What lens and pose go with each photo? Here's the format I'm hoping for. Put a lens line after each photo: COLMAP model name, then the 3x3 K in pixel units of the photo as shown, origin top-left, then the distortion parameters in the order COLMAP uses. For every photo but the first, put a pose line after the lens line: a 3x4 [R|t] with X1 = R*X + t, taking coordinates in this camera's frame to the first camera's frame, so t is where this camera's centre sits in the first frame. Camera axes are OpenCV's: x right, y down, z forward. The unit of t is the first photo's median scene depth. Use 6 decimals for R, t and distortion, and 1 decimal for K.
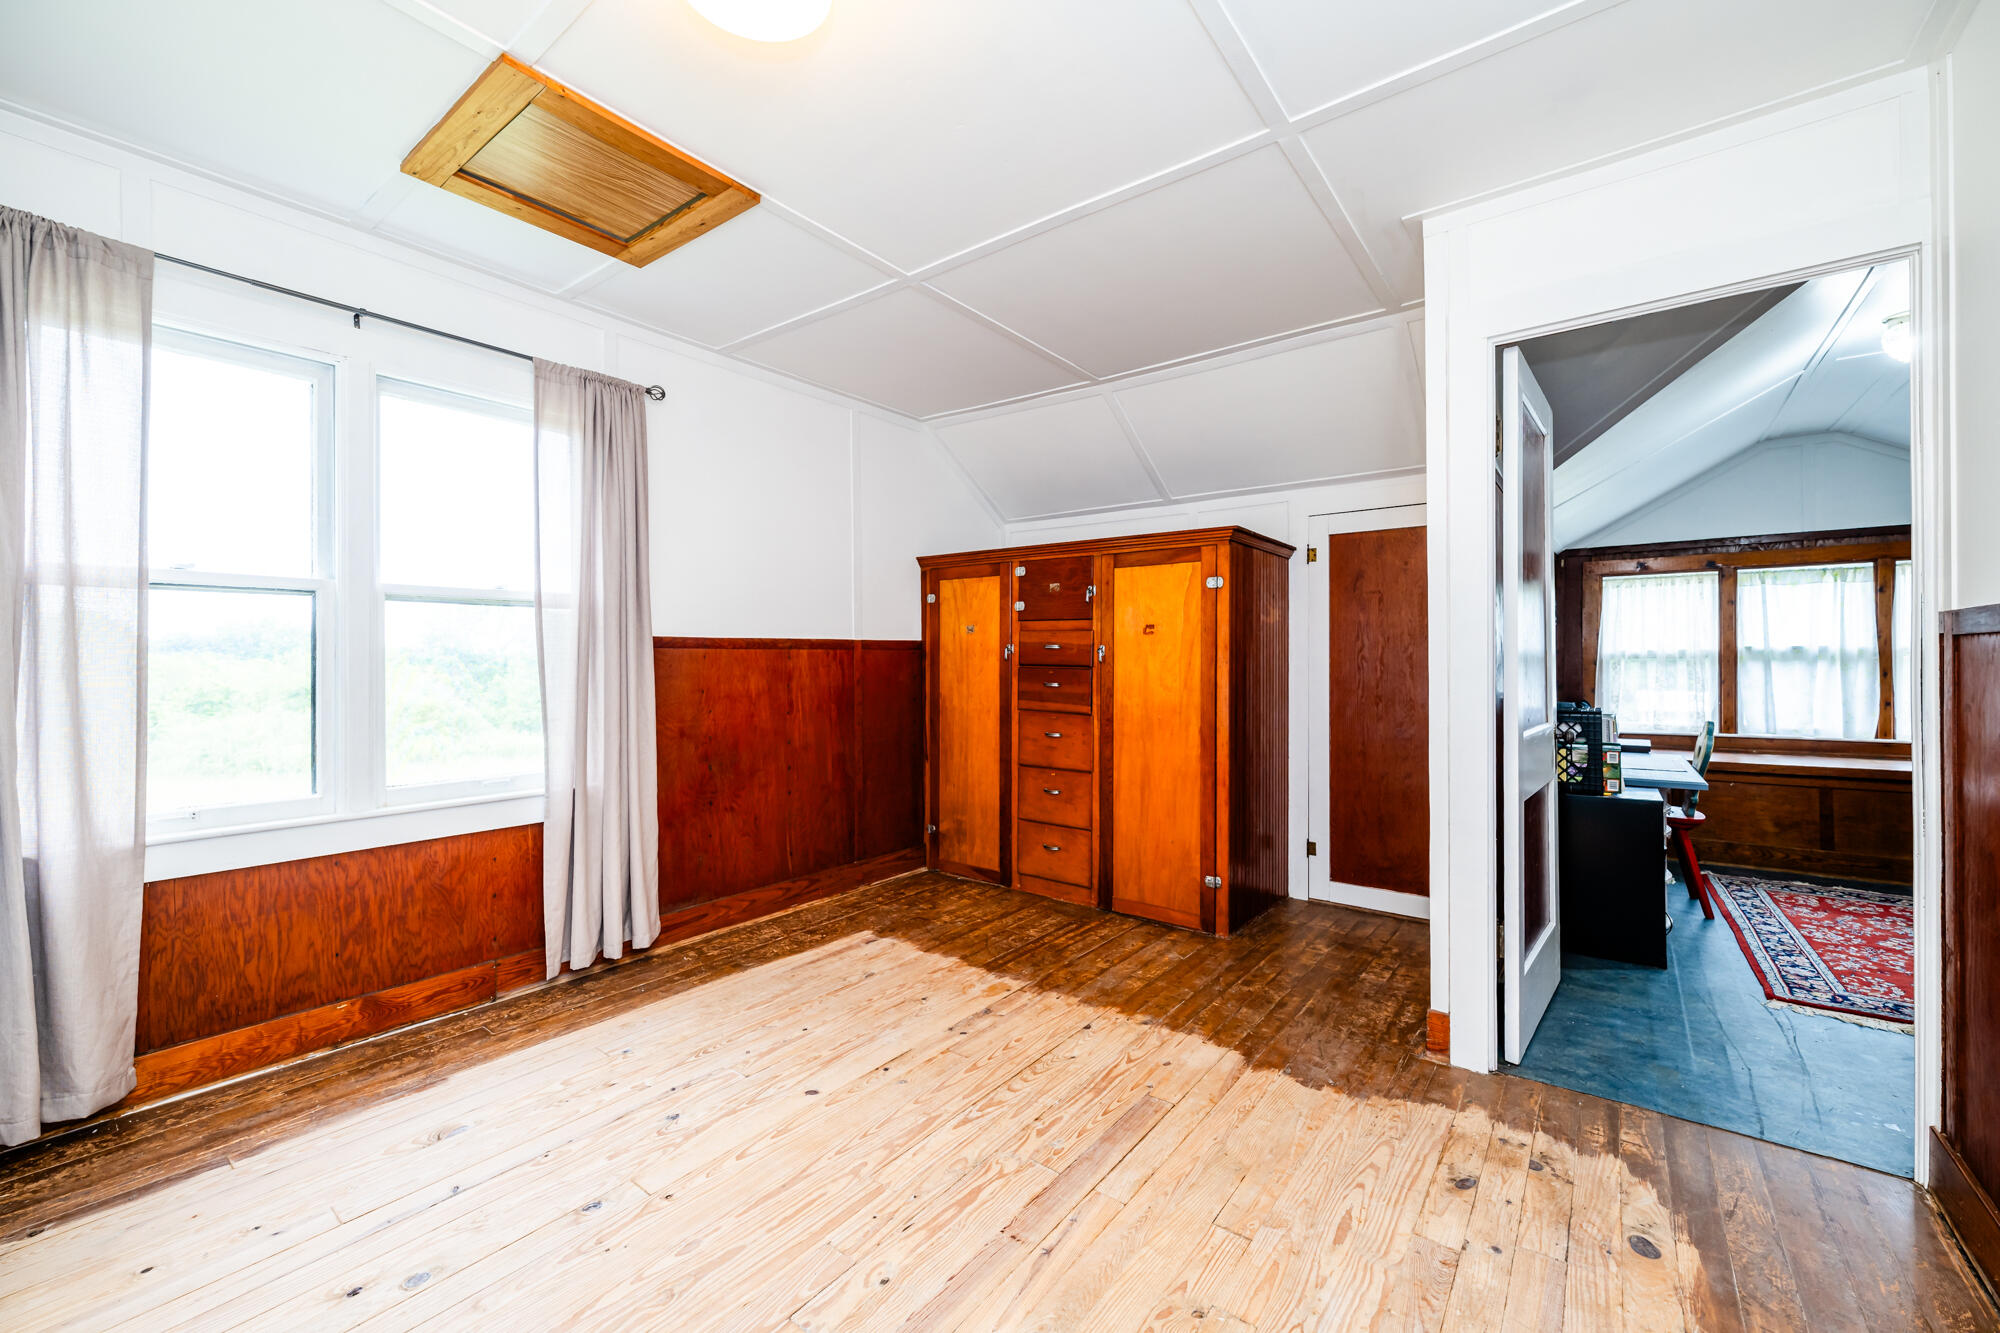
lens RADIAL K [[803.7, 0, 1003.4], [0, 803.7, 659.4], [0, 0, 1]] dist [0.001009, 0.000009]
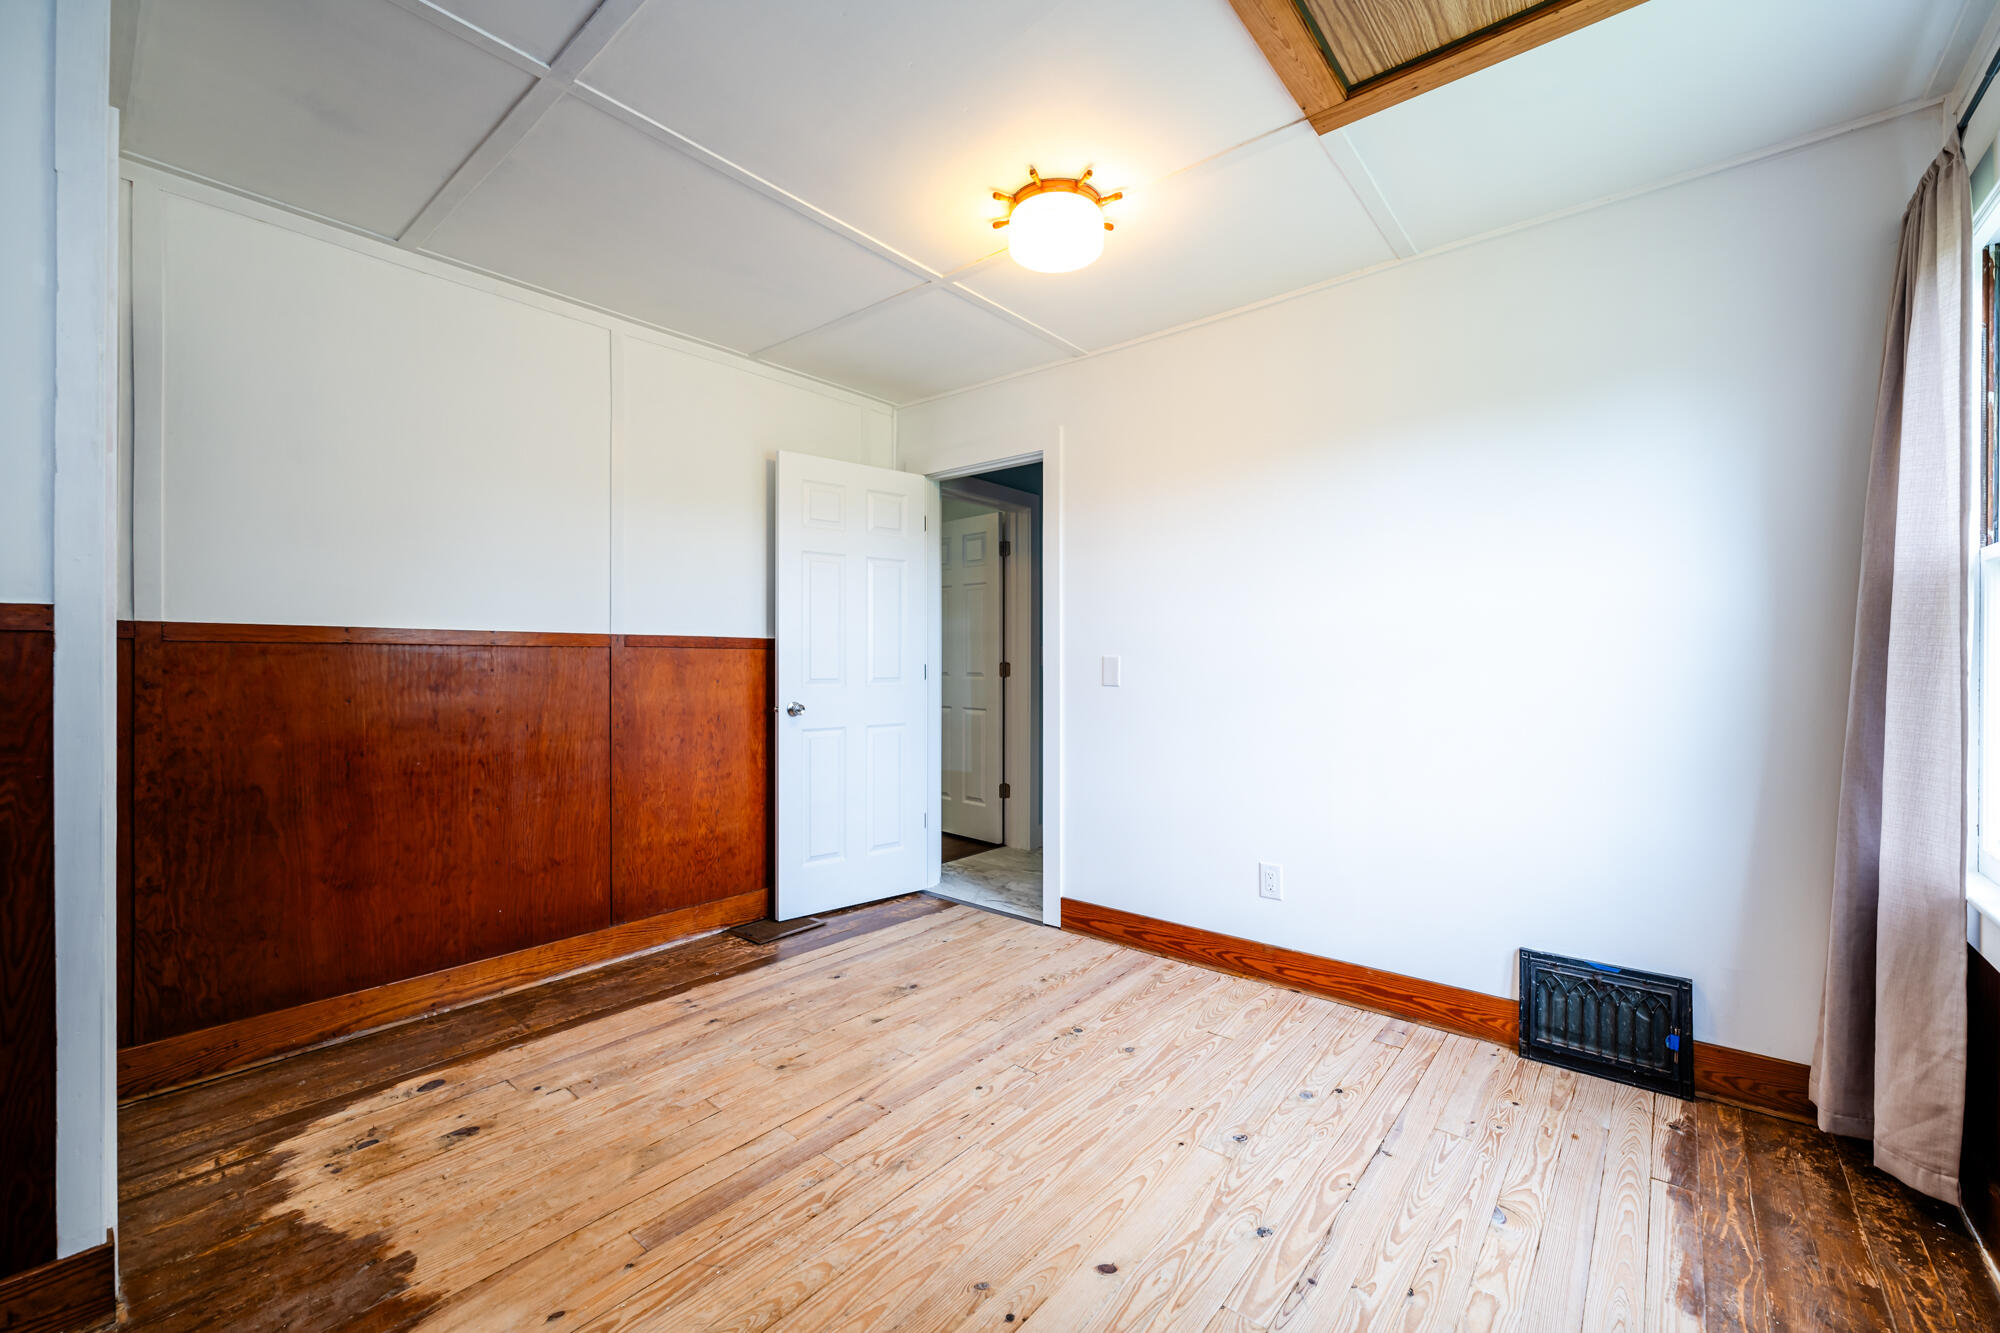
lens RADIAL K [[803.7, 0, 995.7], [0, 803.7, 662.1], [0, 0, 1]] dist [0.001009, 0.000009]
pose [[-0.998809, -0.000183, 0.048798, -0.202013], [0.000062, 0.999987, 0.005021, -0.001444], [-0.048798, 0.005018, -0.998796, 1.984408]]
